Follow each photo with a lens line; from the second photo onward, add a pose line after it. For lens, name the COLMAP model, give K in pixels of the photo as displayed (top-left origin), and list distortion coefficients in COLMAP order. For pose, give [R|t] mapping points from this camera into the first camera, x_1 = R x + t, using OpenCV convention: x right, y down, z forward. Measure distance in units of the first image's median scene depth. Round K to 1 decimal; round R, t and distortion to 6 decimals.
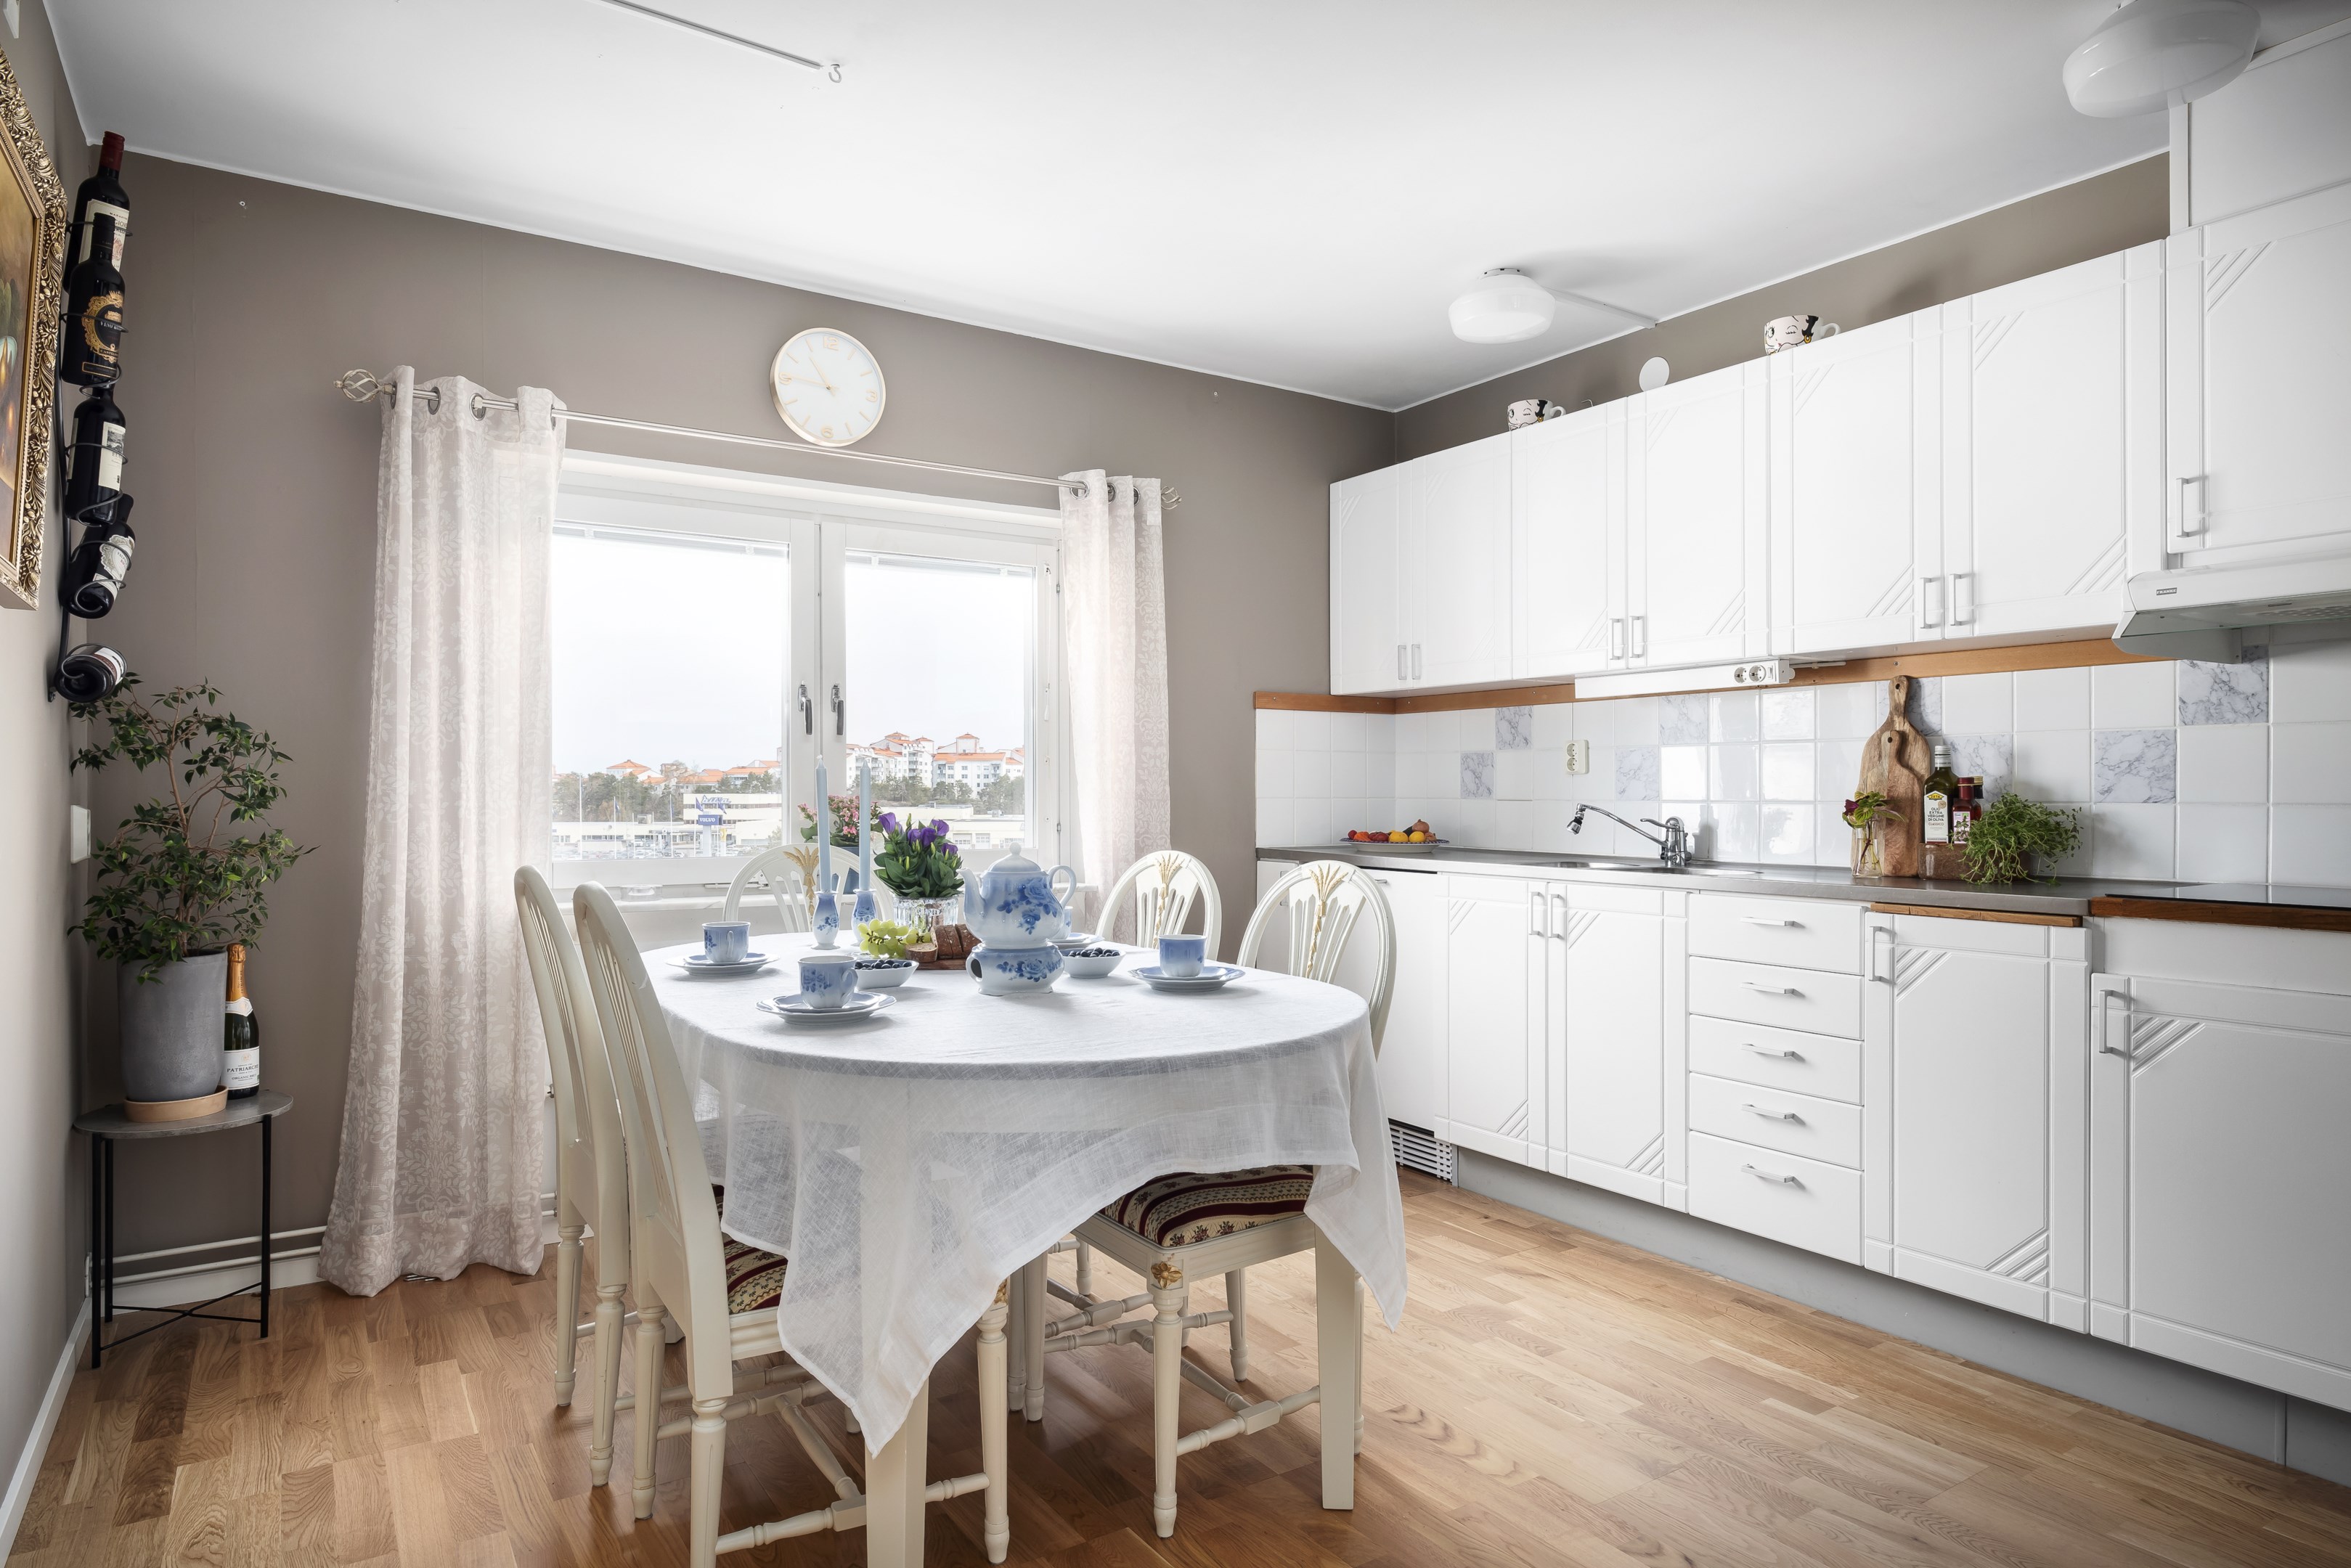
lens RADIAL K [[1376.1, 0, 1169.5], [0, 1376.1, 794.1], [0, 0, 1]] dist [-0.000369, 0.000706]
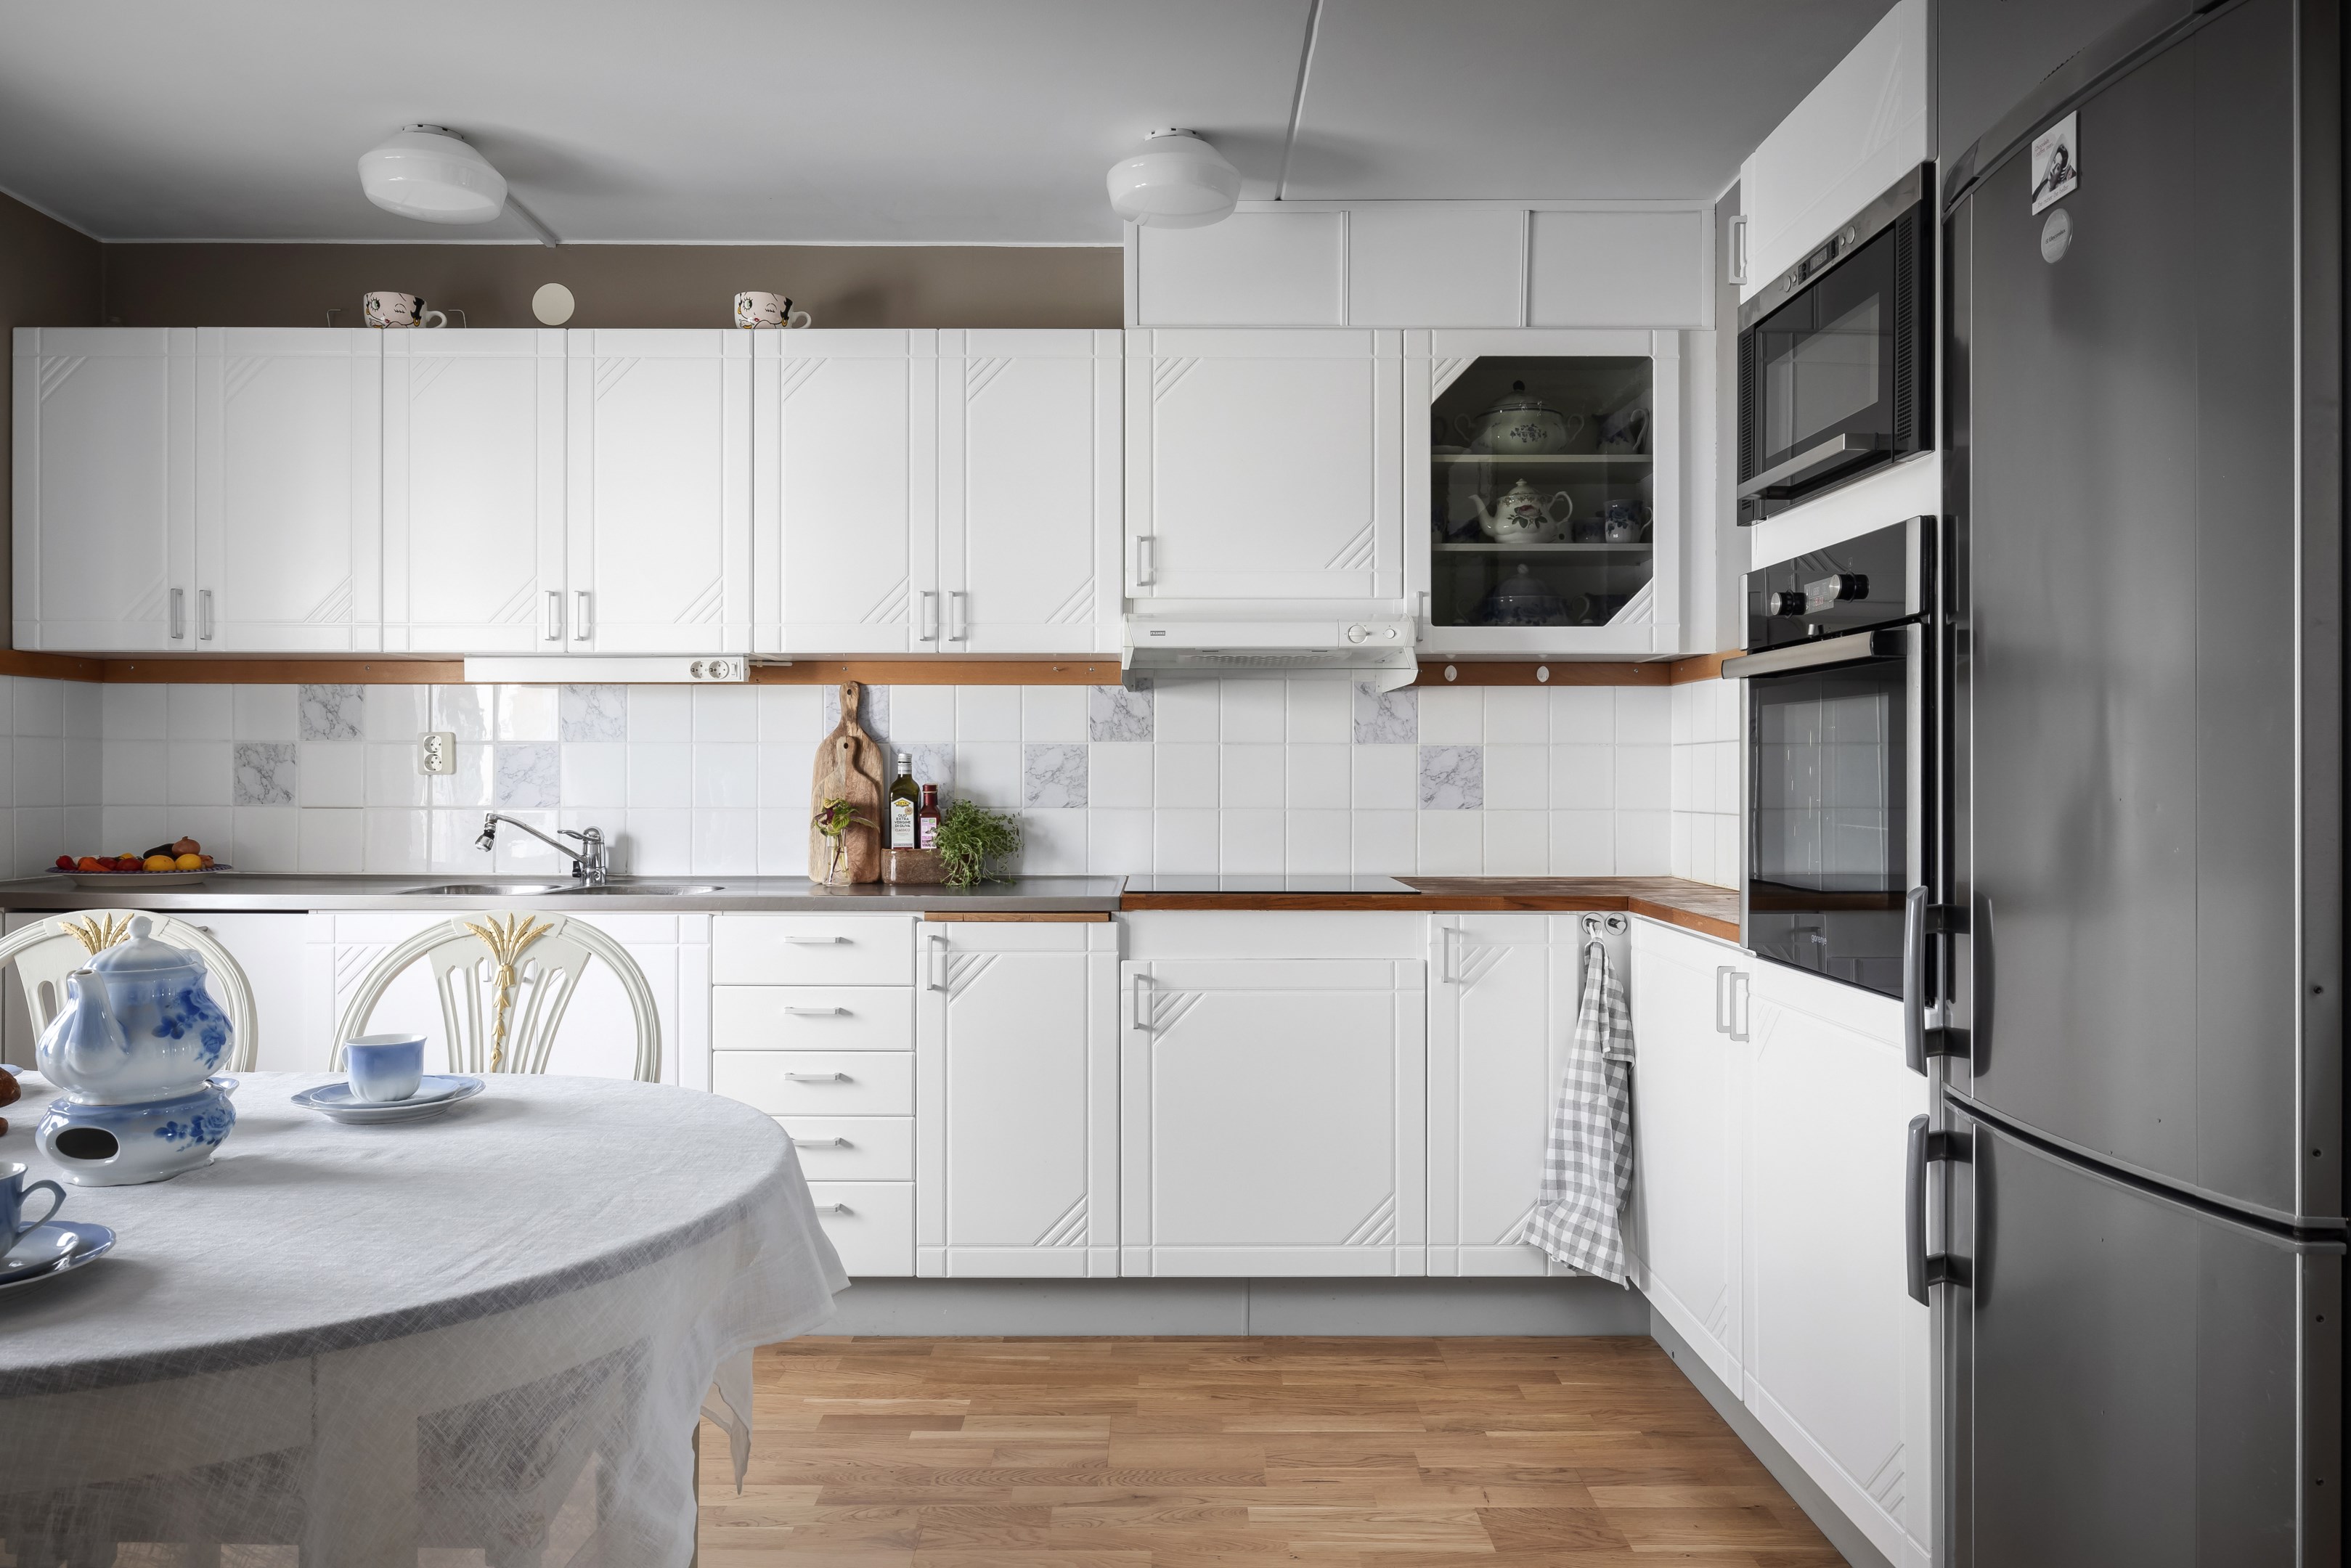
lens RADIAL K [[1582.9, 0, 1171.1], [0, 1582.9, 768.7], [0, 0, 1]] dist [-0.000935, 0.005769]
pose [[0.543847, 0.004400, 0.839173, -0.314287], [-0.000660, 0.999988, -0.004815, -0.017928], [-0.839184, 0.002065, 0.543843, 0.187309]]
